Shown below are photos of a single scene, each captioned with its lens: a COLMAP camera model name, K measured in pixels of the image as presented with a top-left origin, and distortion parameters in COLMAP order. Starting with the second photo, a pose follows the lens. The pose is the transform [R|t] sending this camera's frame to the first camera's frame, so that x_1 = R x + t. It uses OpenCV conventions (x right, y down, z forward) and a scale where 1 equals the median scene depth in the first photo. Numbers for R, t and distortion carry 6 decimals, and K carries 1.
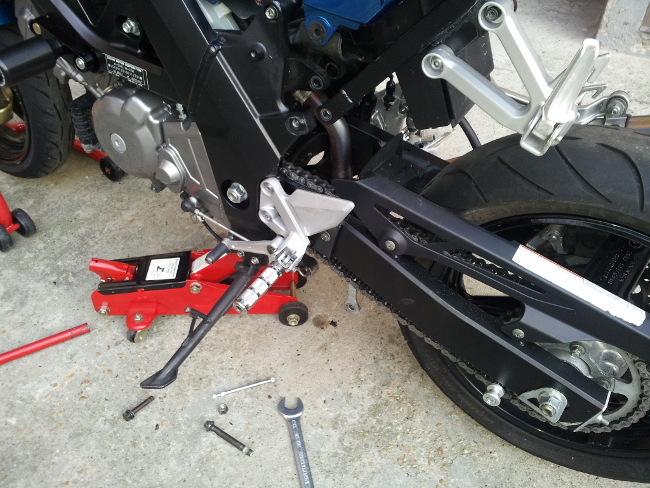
lens RADIAL K [[556.3, 0, 345.2], [0, 556.3, 244.5], [0, 0, 1]] dist [0.075150, -0.188512]
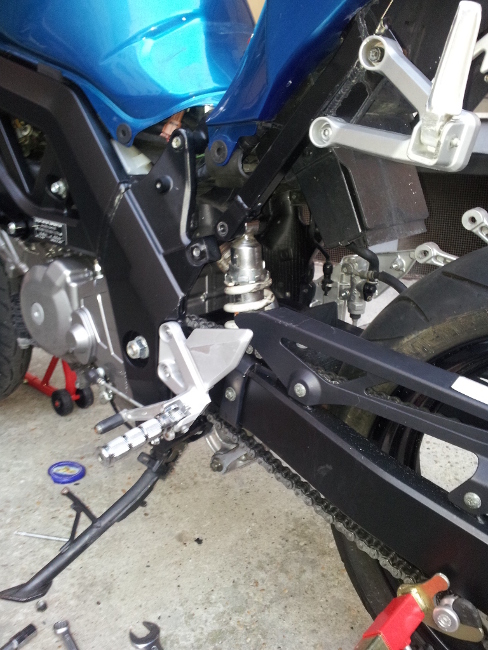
lens RADIAL K [[556.3, 0, 256.5], [0, 556.3, 324.9], [0, 0, 1]] dist [0.075150, -0.188512]
pose [[0.984859, -0.001994, -0.173345, 0.150185], [-0.071987, 0.904940, -0.419405, 0.241471], [0.157703, 0.425534, 0.891095, 0.233549]]
